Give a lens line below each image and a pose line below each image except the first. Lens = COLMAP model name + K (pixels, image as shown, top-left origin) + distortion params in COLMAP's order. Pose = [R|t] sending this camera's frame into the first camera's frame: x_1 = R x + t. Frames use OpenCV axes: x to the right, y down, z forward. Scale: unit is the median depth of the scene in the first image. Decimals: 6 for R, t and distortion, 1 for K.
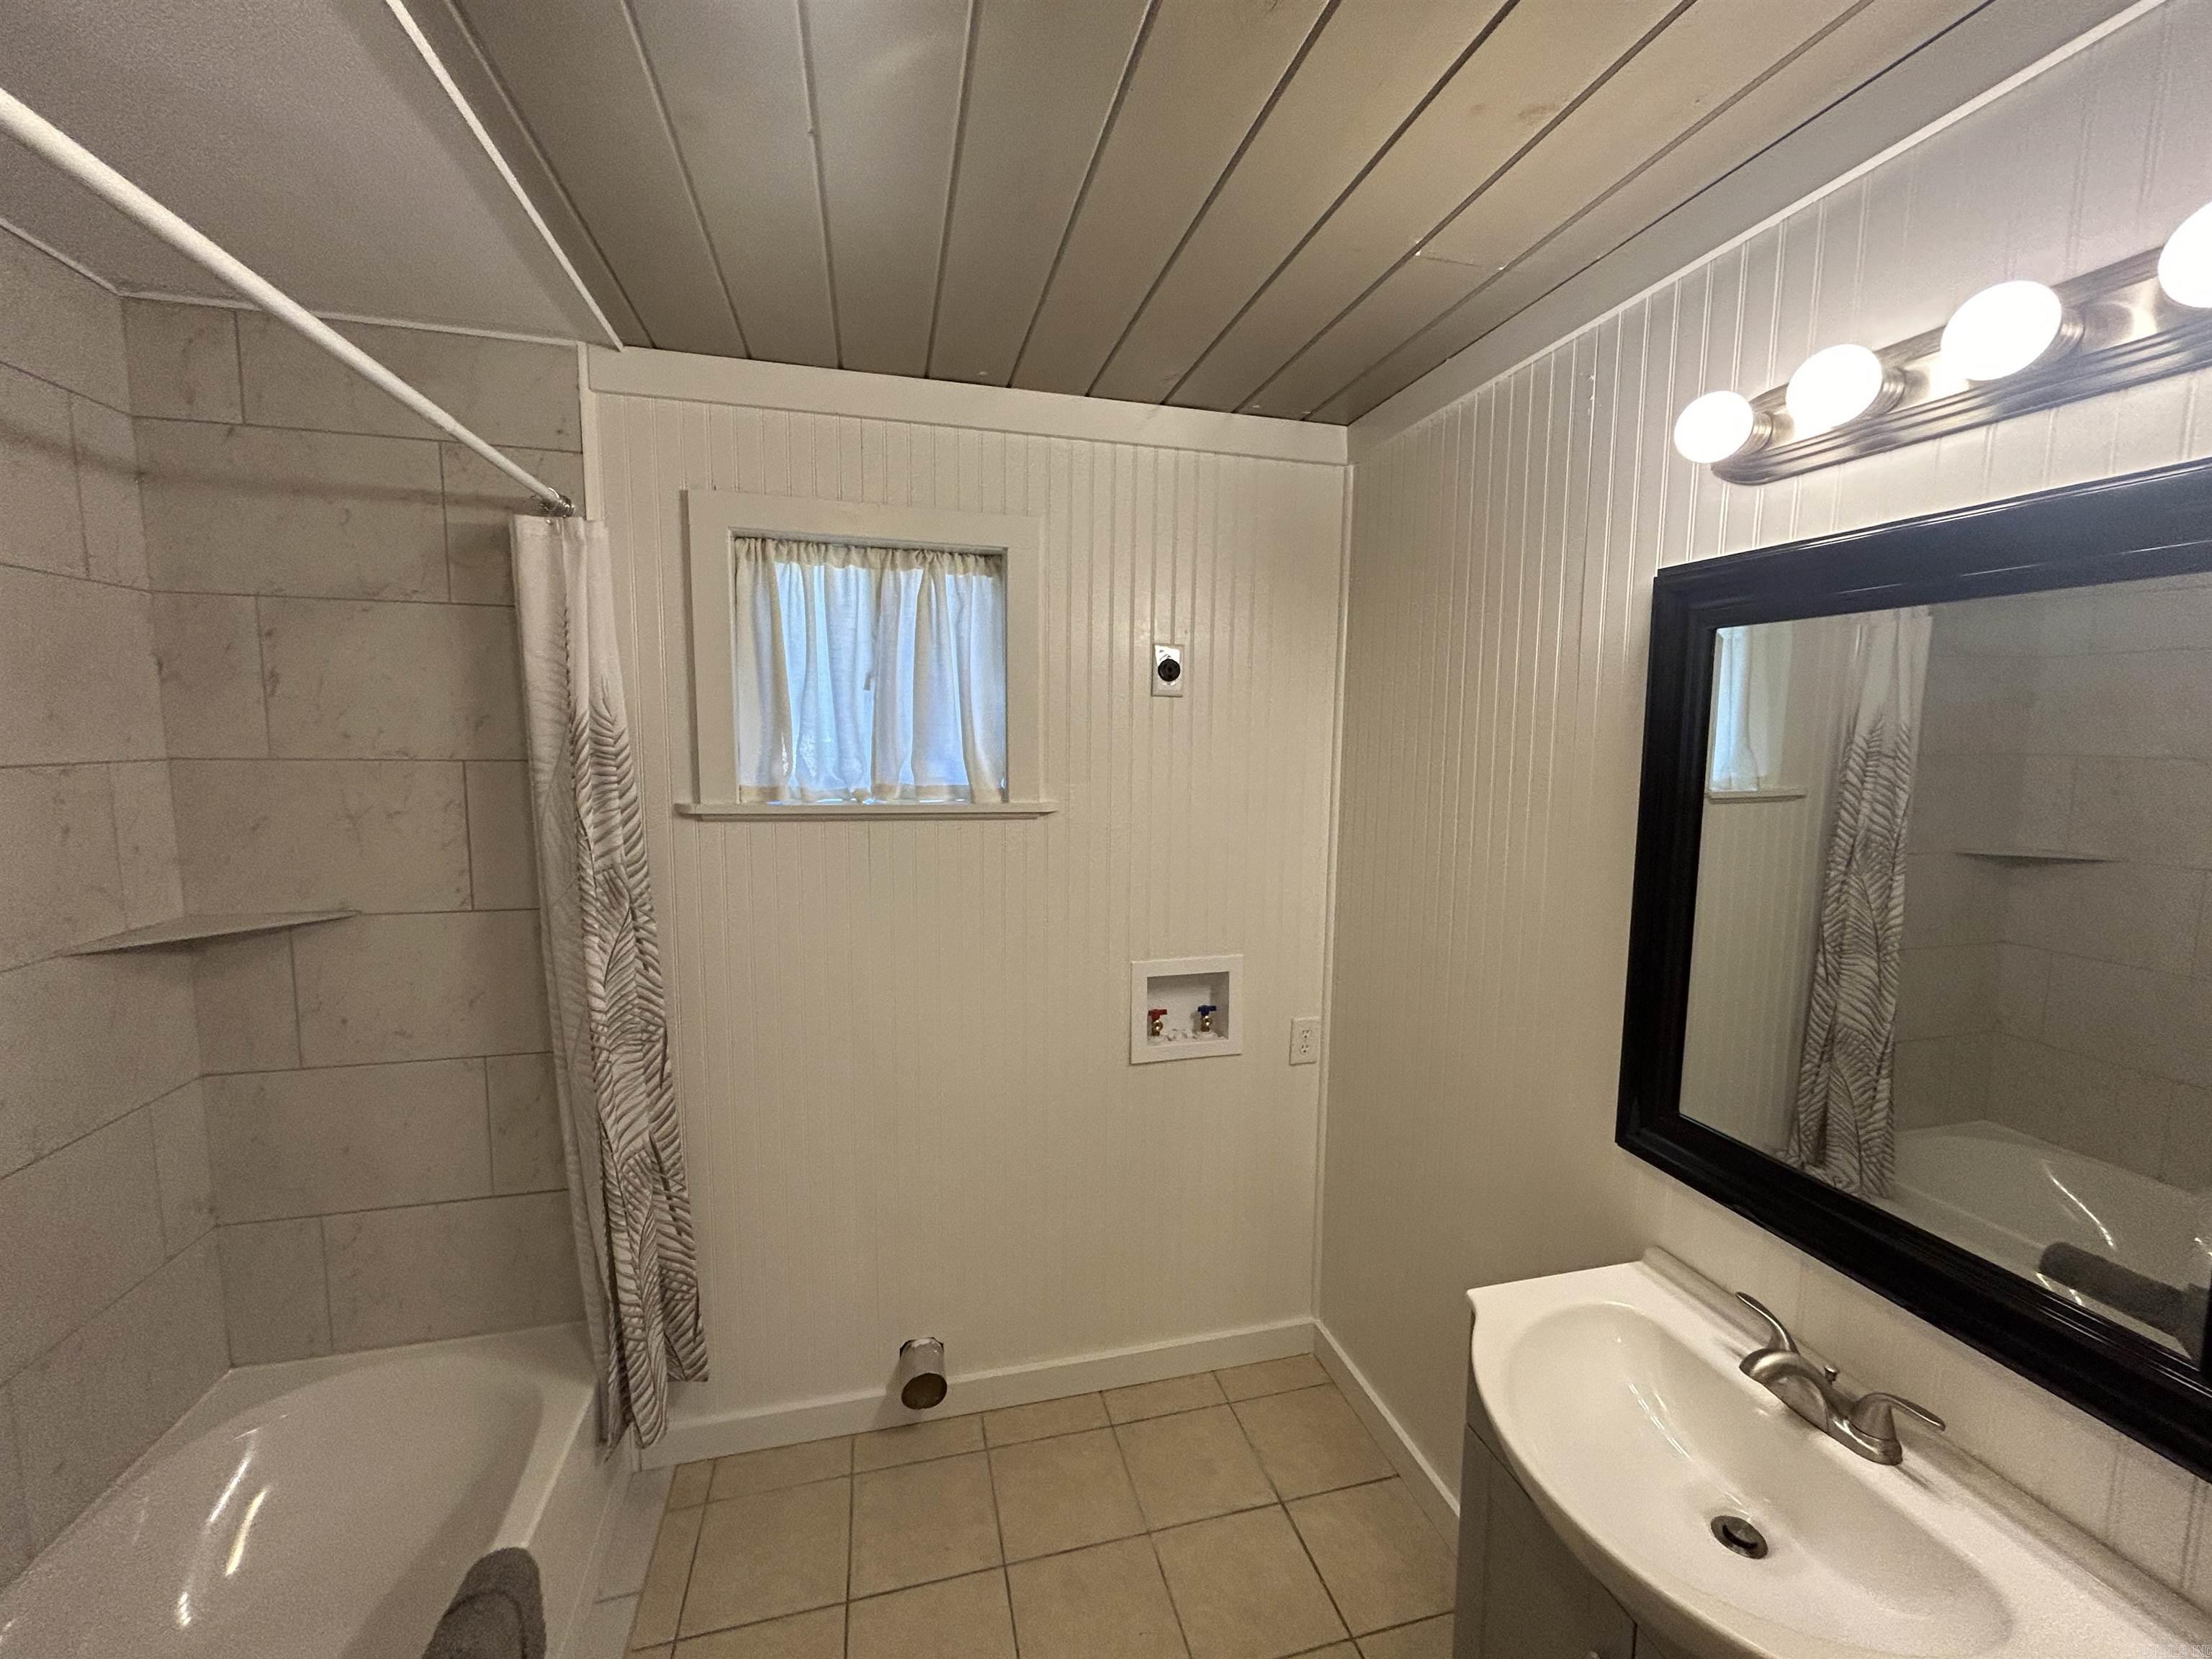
lens RADIAL K [[896.5, 0, 1109.7], [0, 896.5, 827.6], [0, 0, 1]] dist [-0.001271, 0.000934]
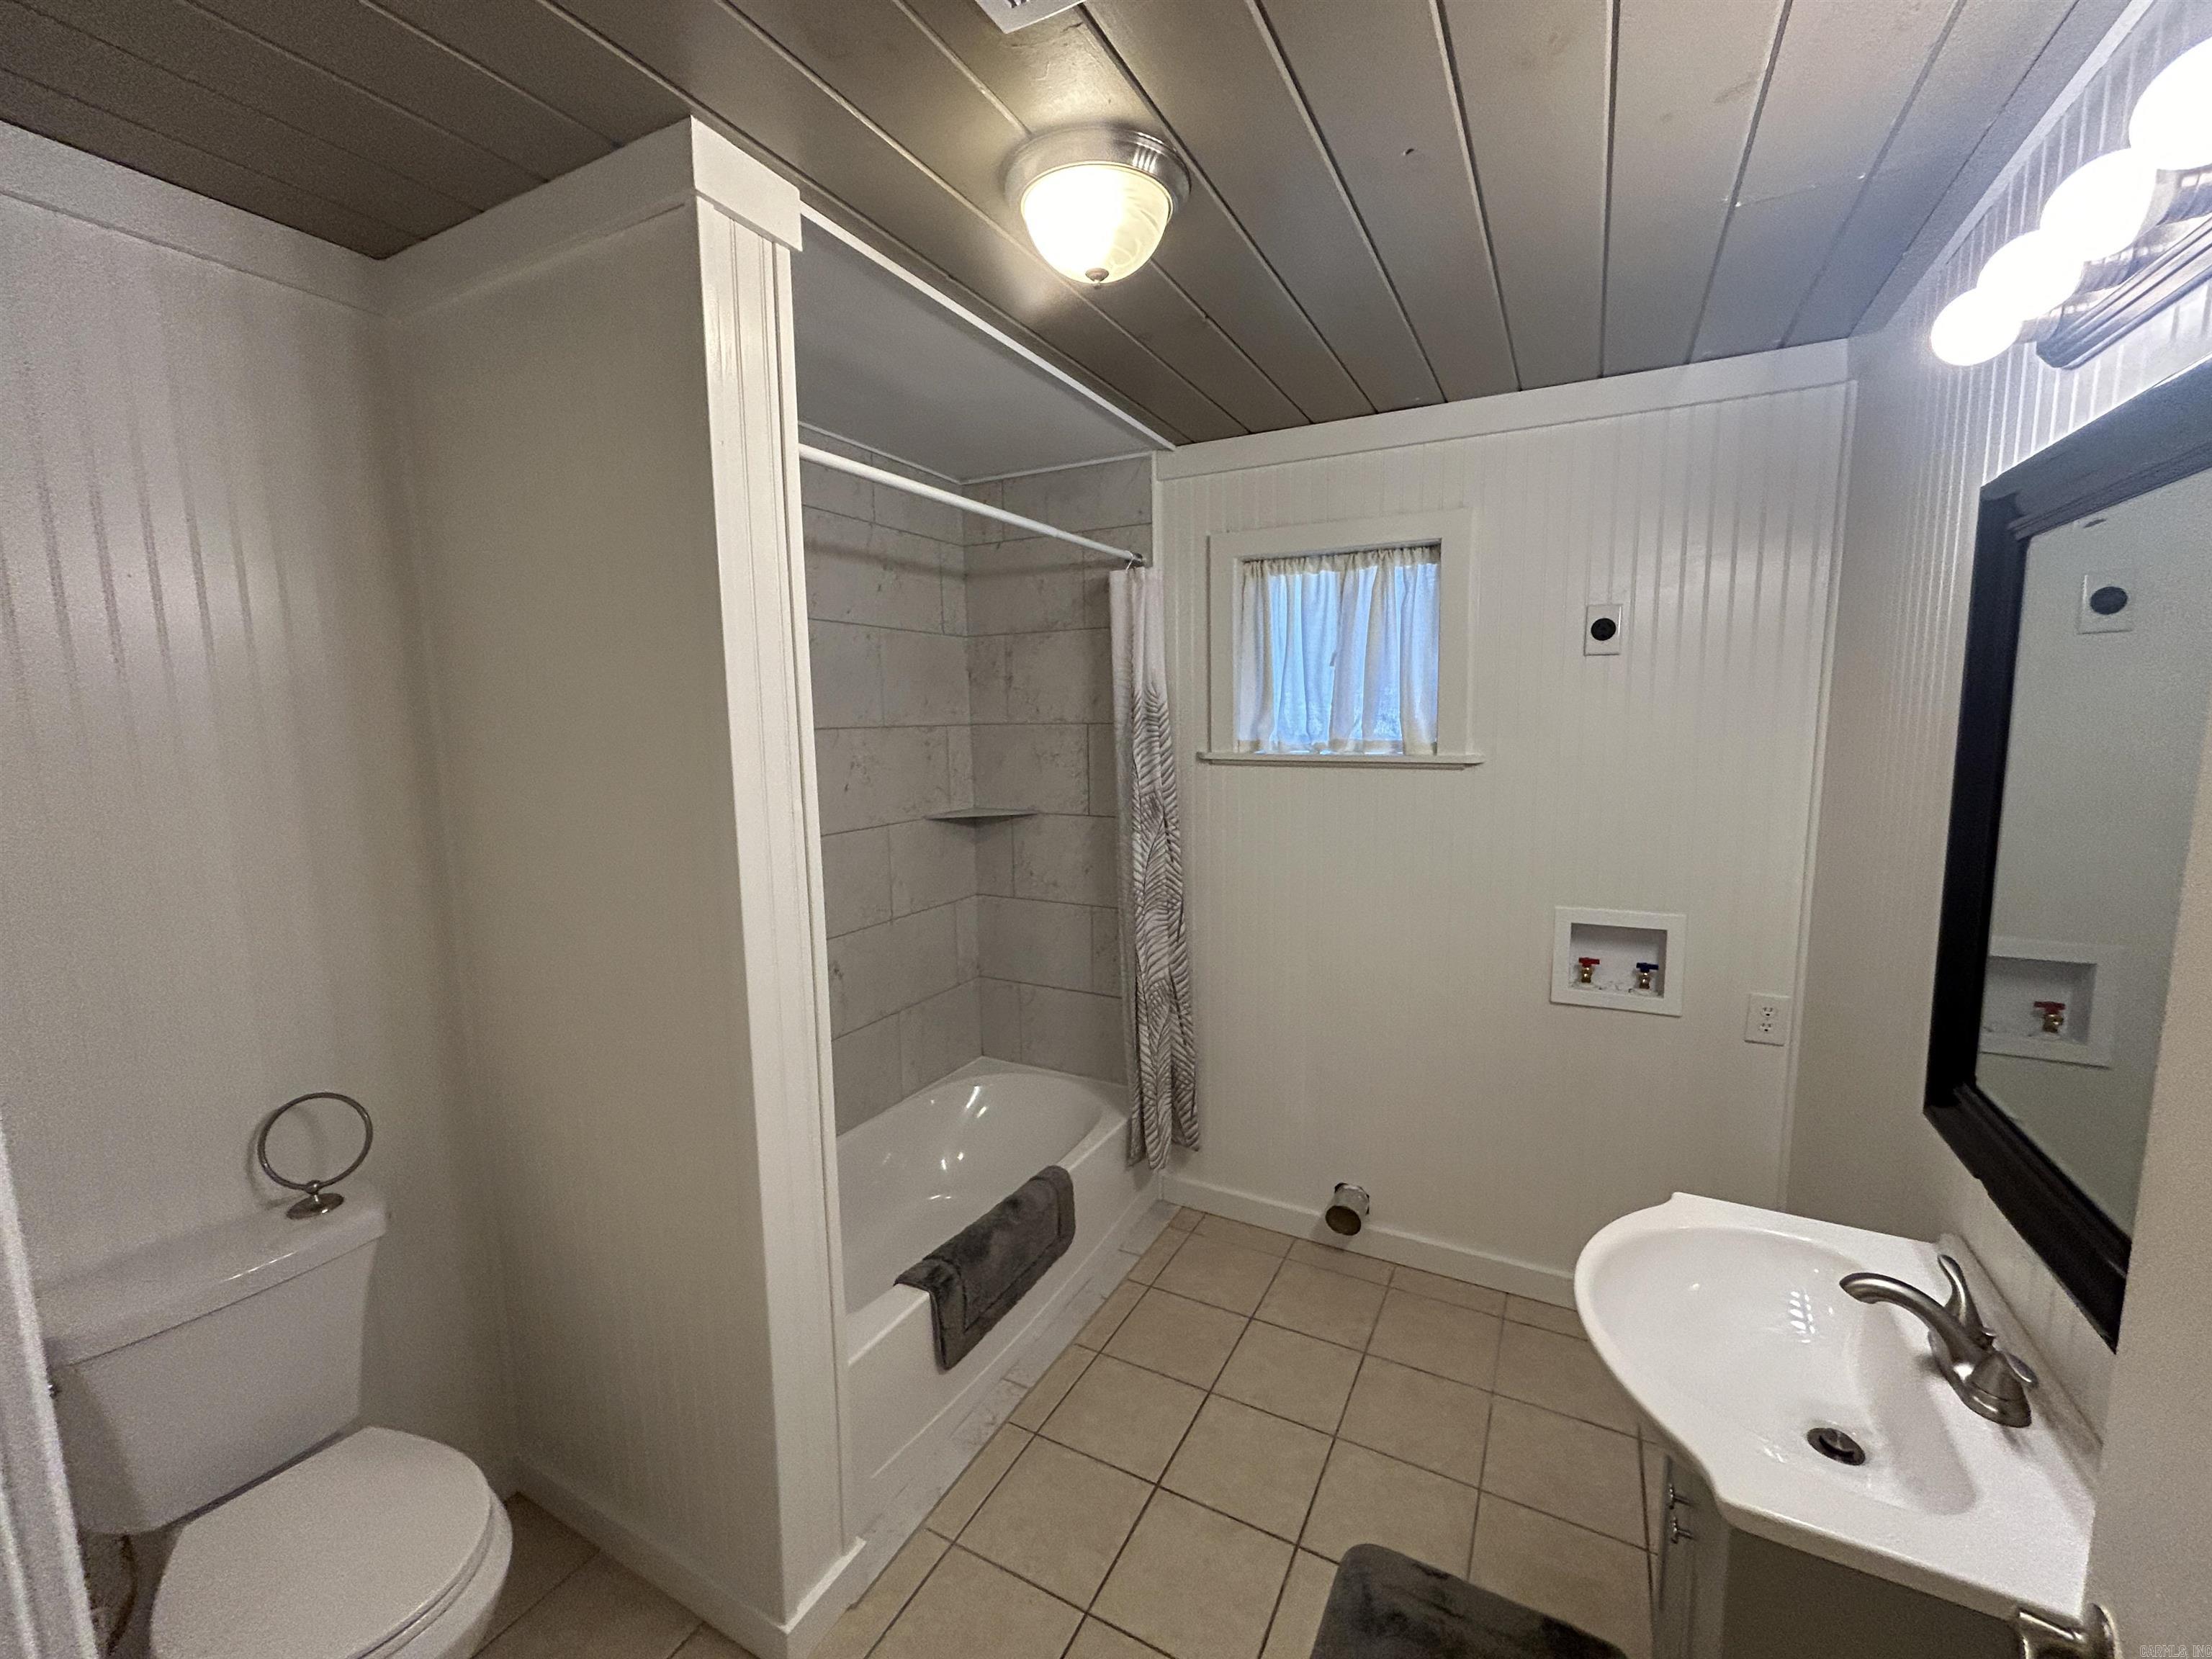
lens RADIAL K [[896.5, 0, 1109.1], [0, 896.5, 828.9], [0, 0, 1]] dist [-0.001271, 0.000934]
pose [[0.734798, 0.063459, -0.675311, 0.419147], [-0.049657, 0.997975, 0.039748, 0.049617], [0.676466, 0.004327, 0.736461, -0.180475]]
